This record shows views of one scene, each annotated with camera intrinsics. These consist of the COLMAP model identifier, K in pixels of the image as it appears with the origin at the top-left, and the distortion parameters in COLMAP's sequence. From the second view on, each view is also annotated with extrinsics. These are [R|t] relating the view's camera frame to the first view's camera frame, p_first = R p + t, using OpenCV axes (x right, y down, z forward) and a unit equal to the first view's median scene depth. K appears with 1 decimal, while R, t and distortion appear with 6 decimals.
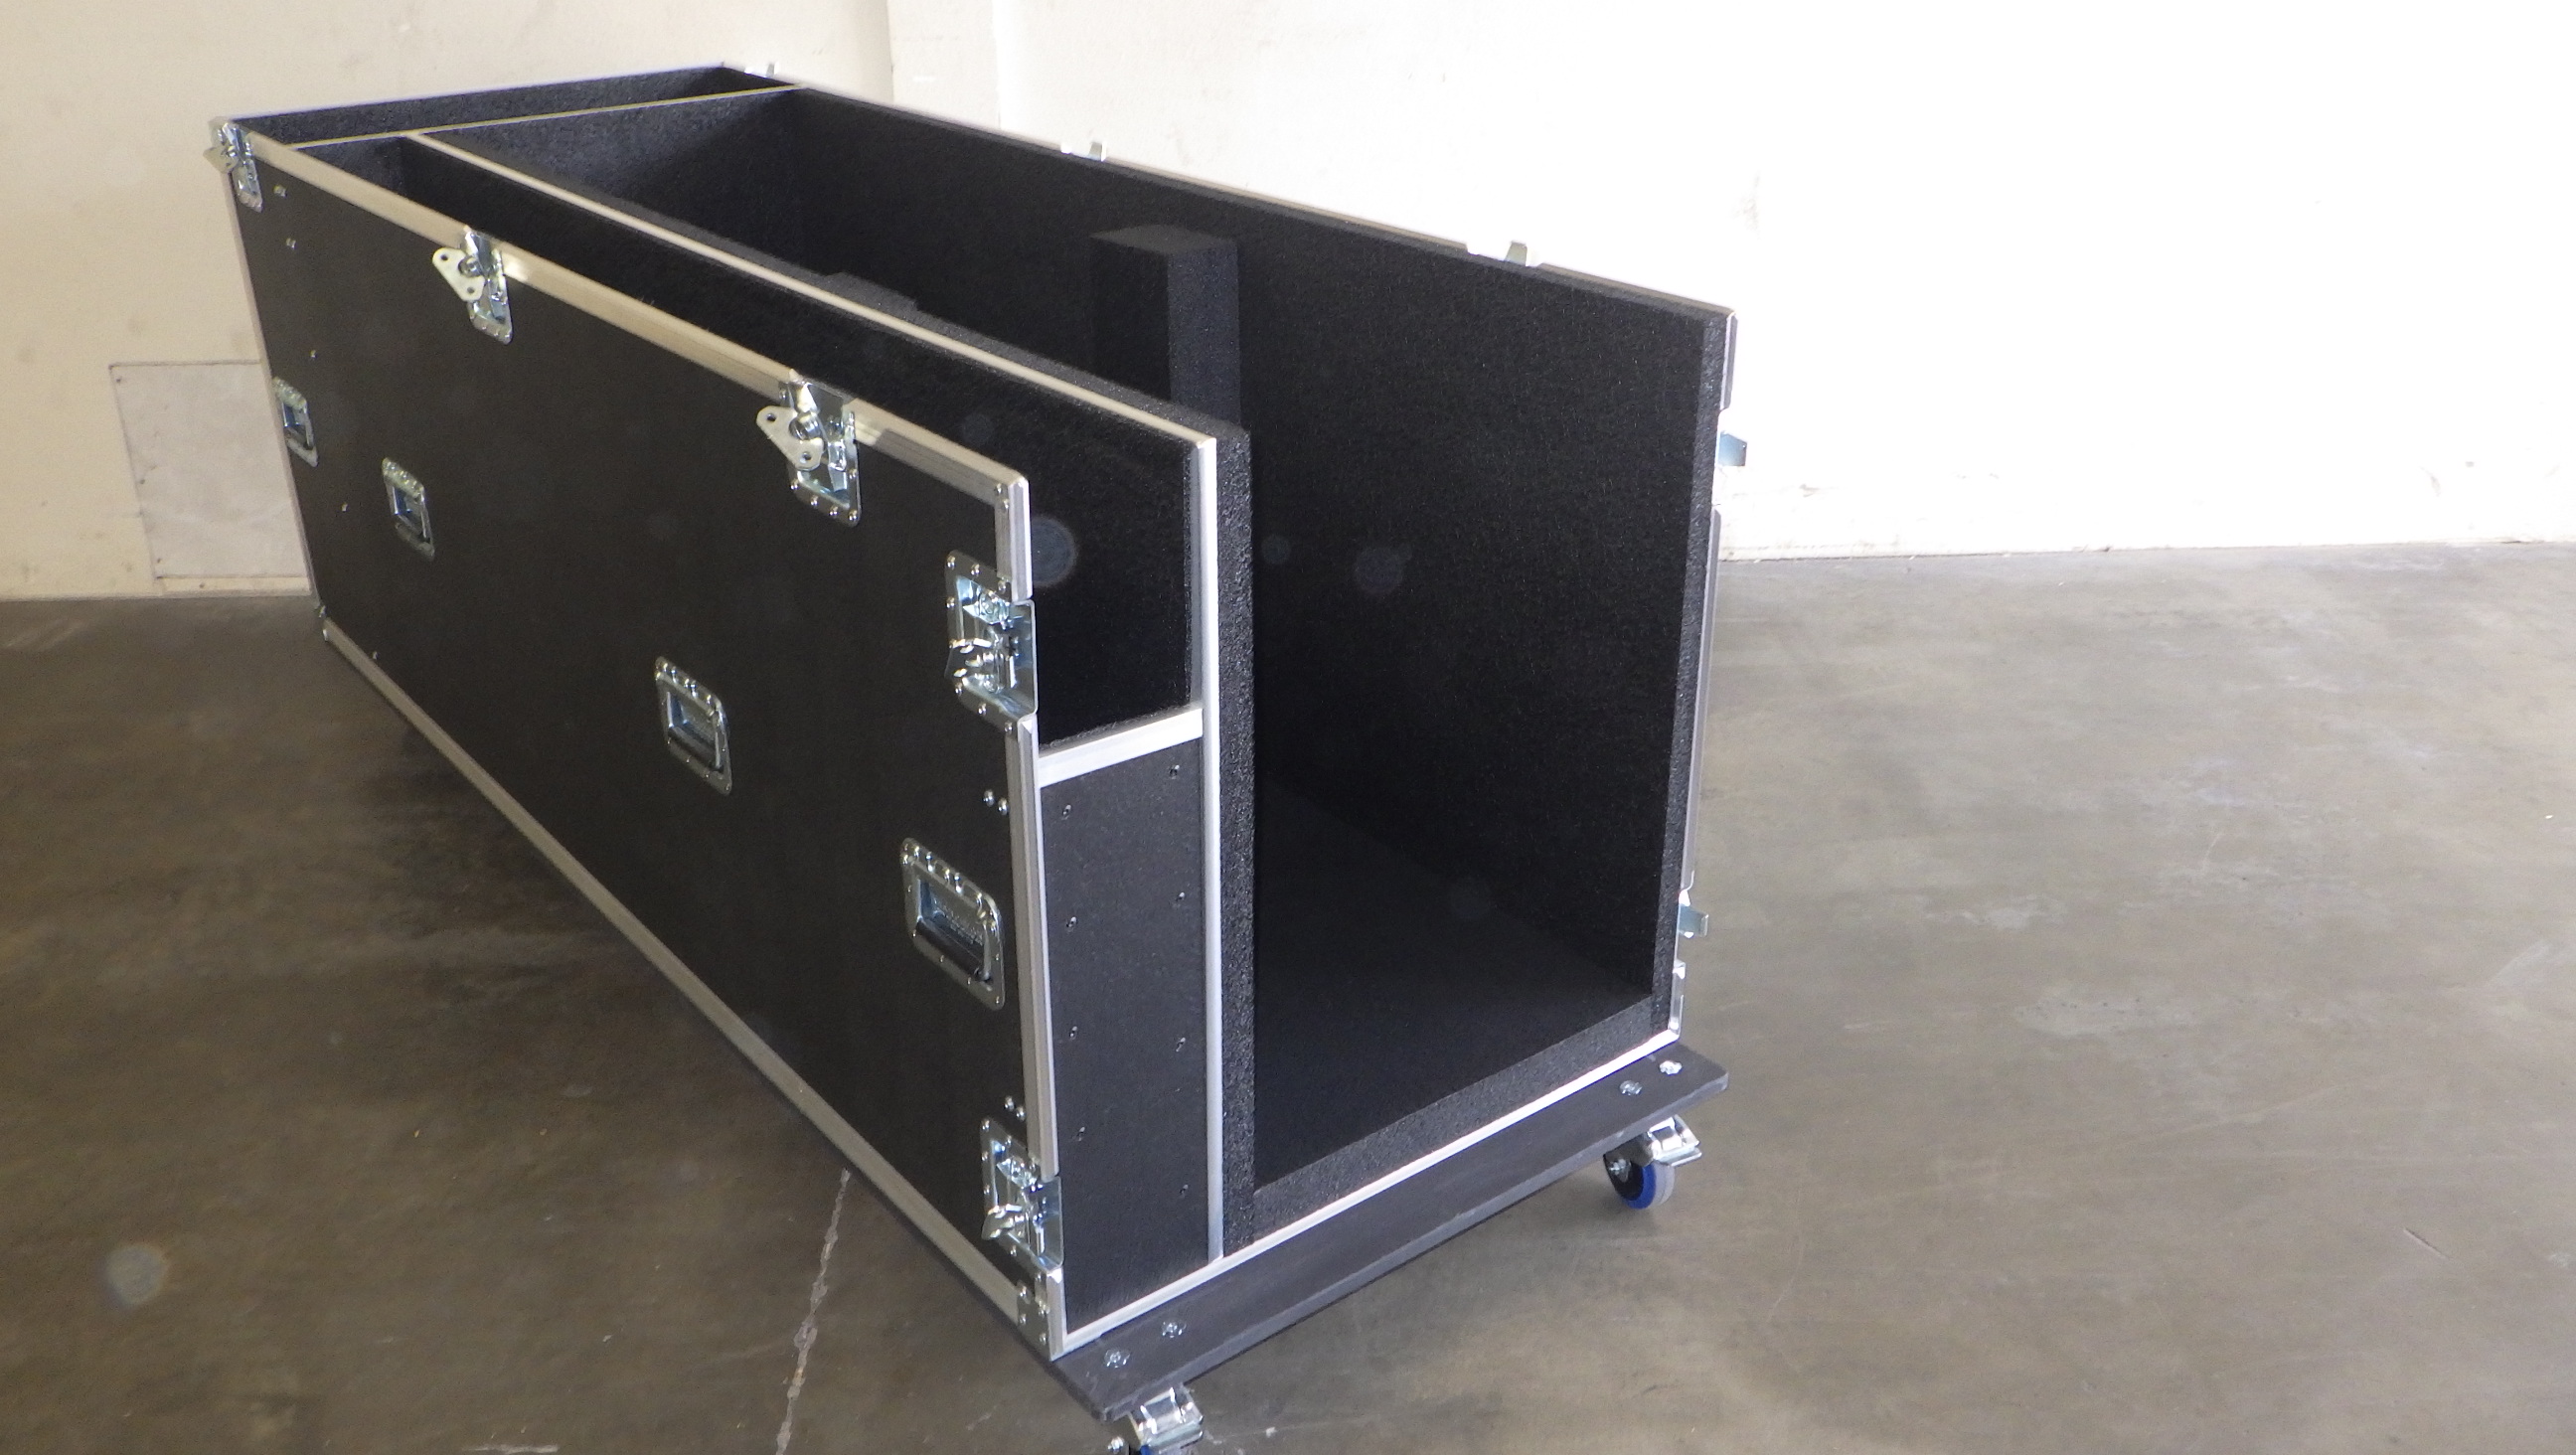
lens RADIAL K [[2161.4, 0, 1289.6], [0, 2161.4, 702.5], [0, 0, 1]] dist [-0.000536, 0.001844]
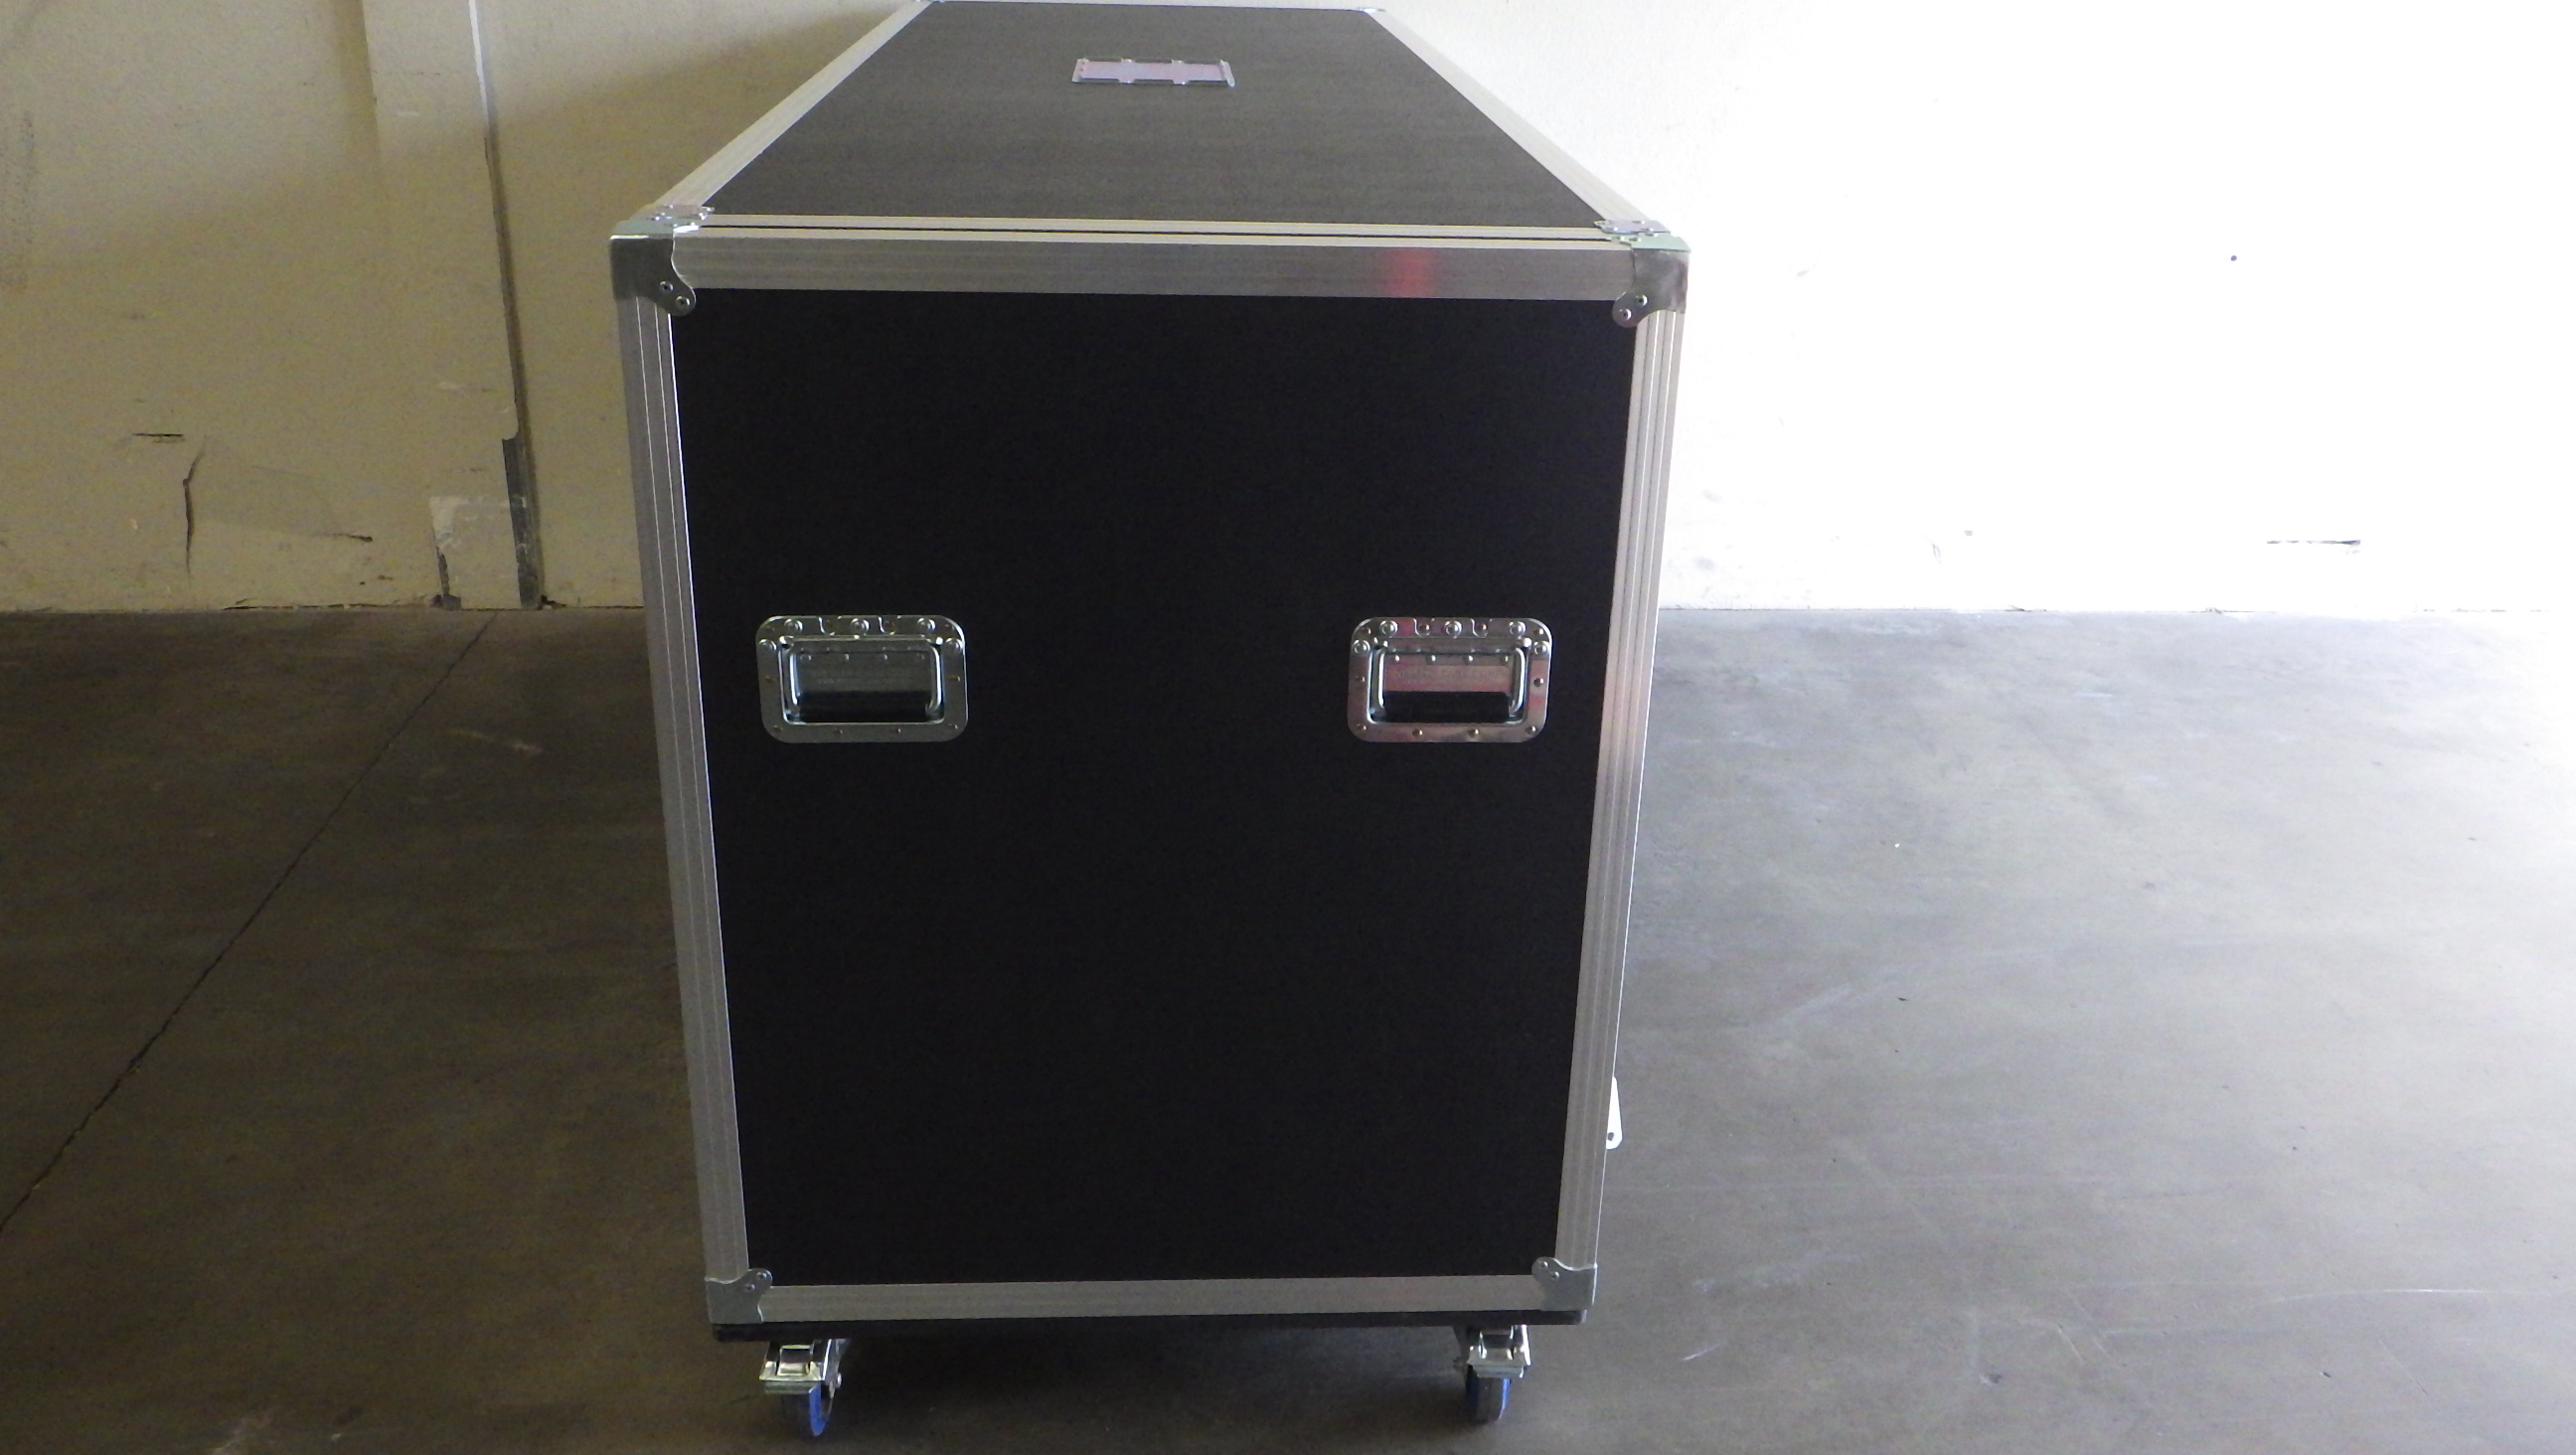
lens RADIAL K [[2161.4, 0, 1291.8], [0, 2161.4, 702.1], [0, 0, 1]] dist [-0.000536, 0.001844]
pose [[0.999243, 0.020581, 0.033019, 0.252689], [-0.019404, 0.999179, -0.035576, 0.016473], [-0.033724, 0.034909, 0.998821, -0.014748]]
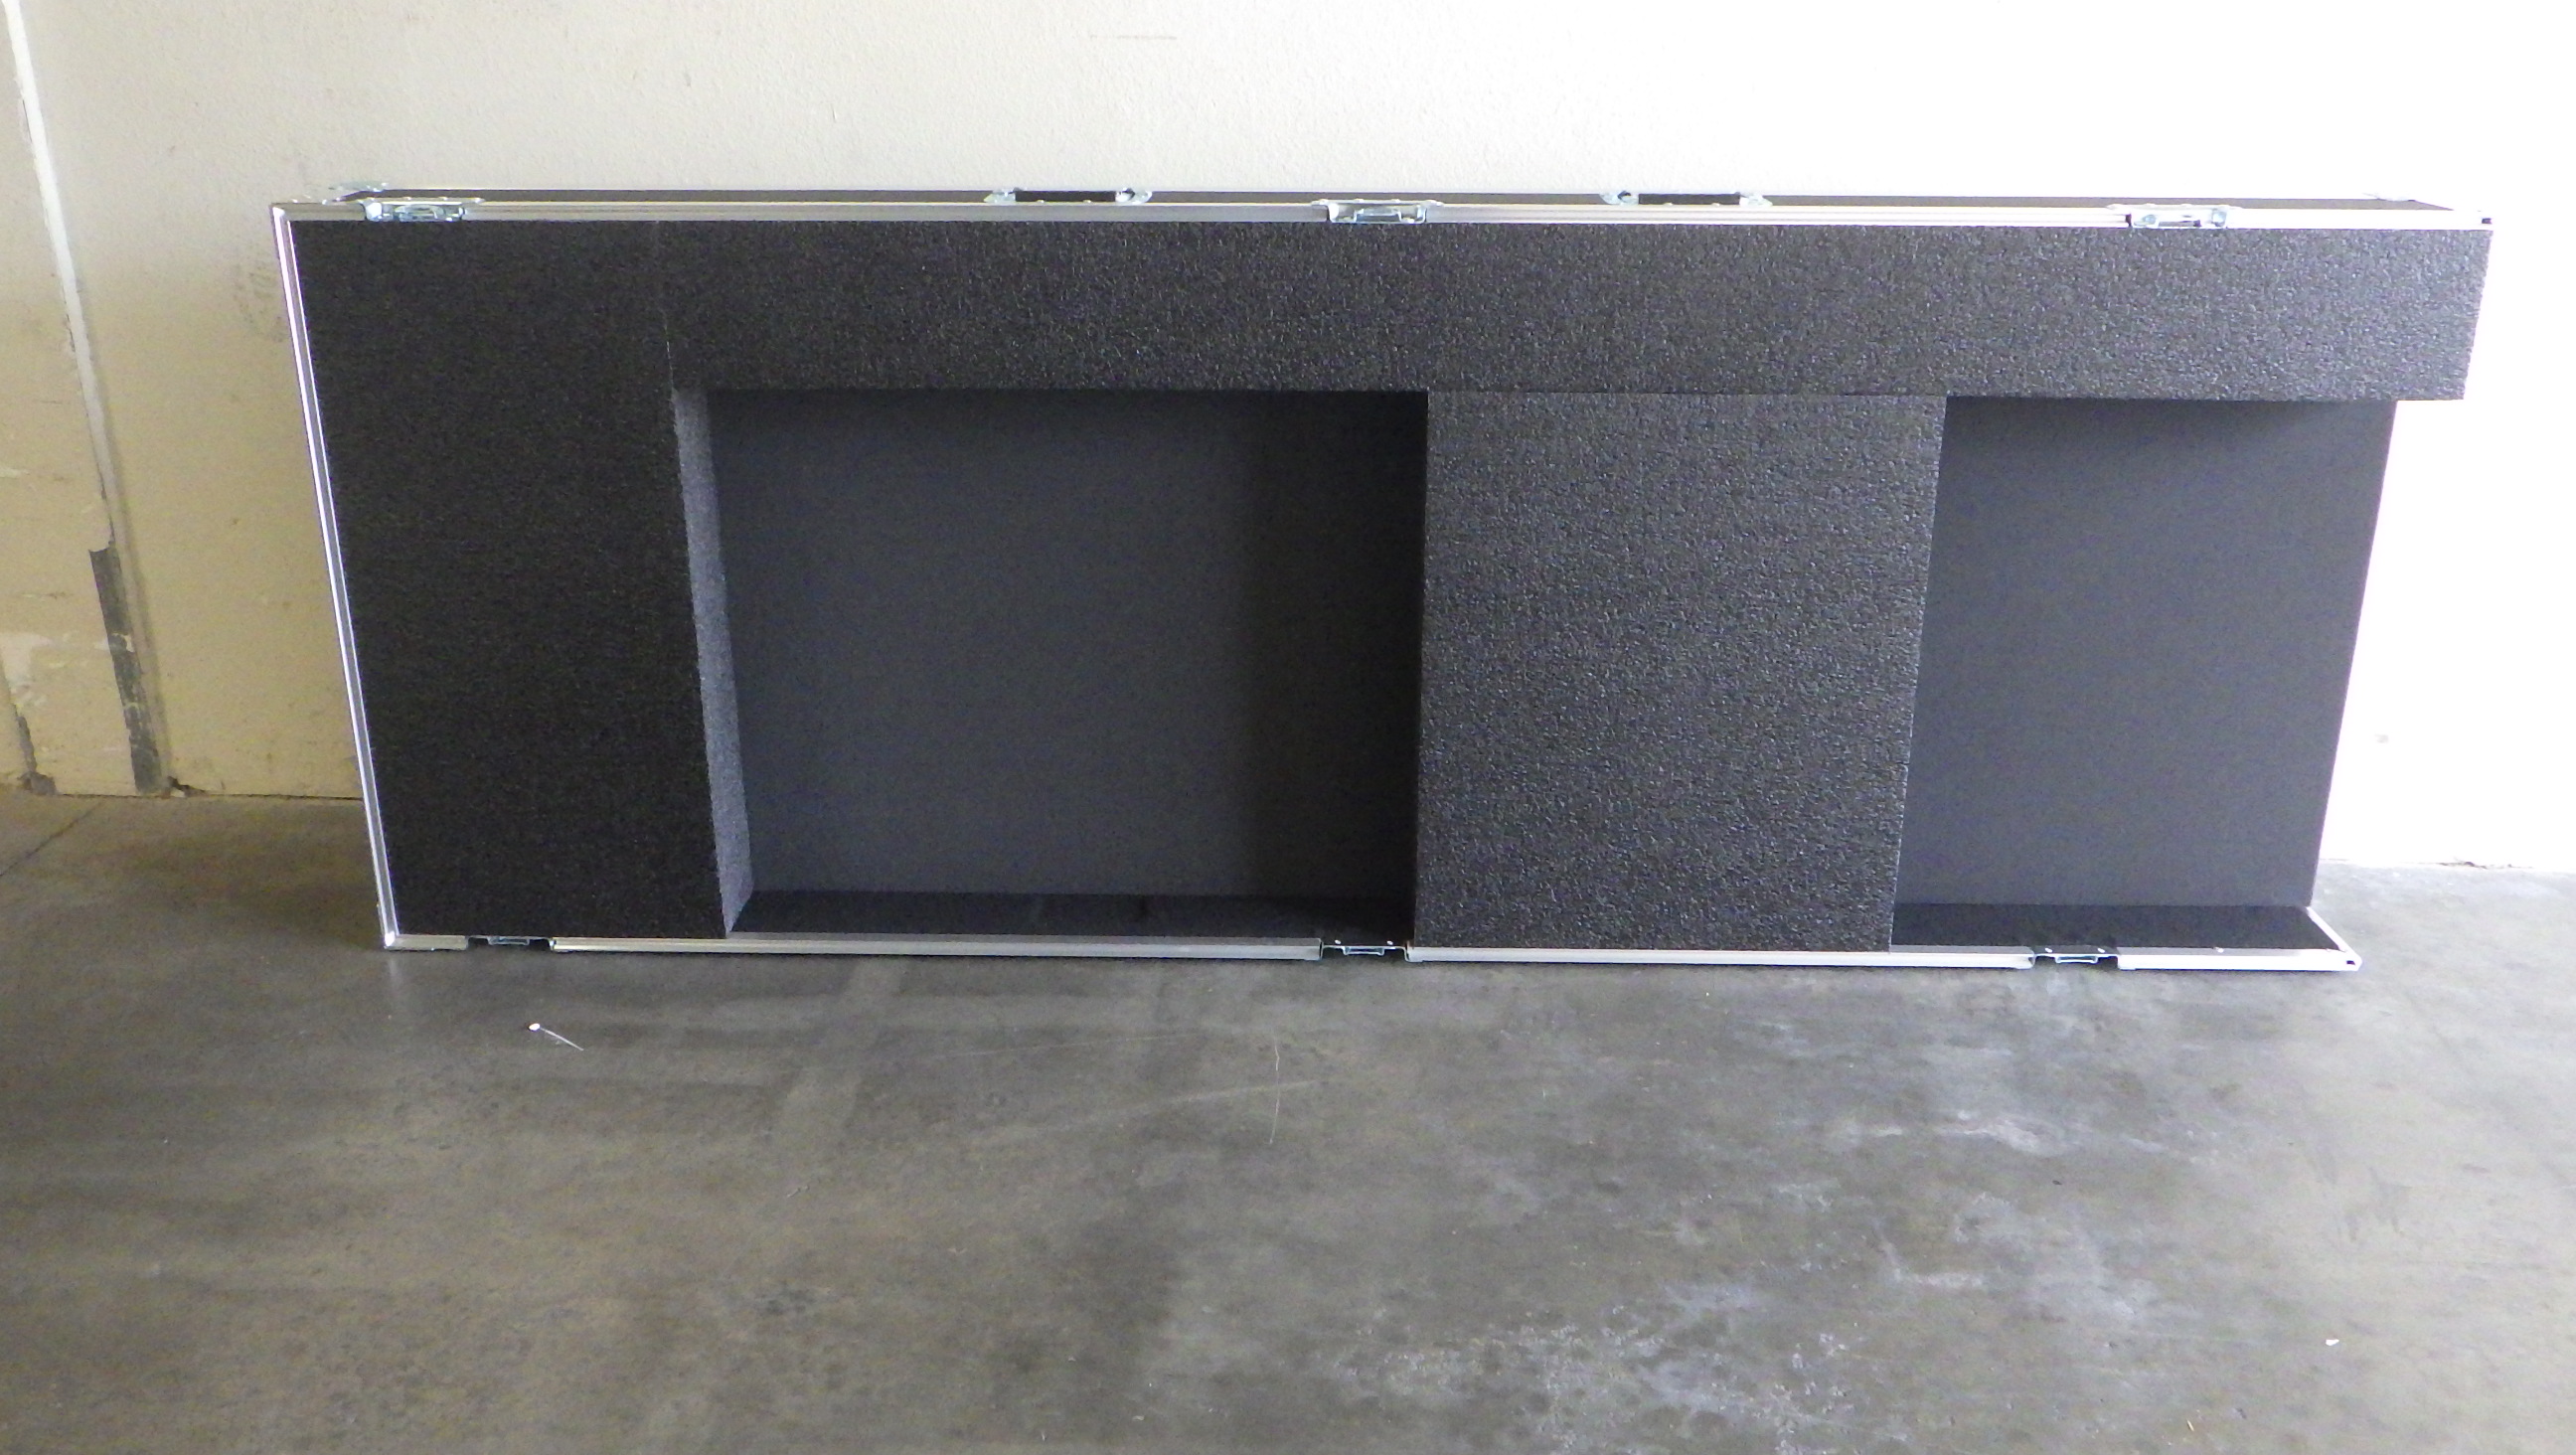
lens RADIAL K [[2161.4, 0, 1290.2], [0, 2161.4, 698.1], [0, 0, 1]] dist [-0.000536, 0.001844]
pose [[0.994126, 0.048216, -0.096892, 0.383129], [-0.053361, 0.997260, -0.051228, -0.096022], [0.094157, 0.056097, 0.993976, 0.457193]]
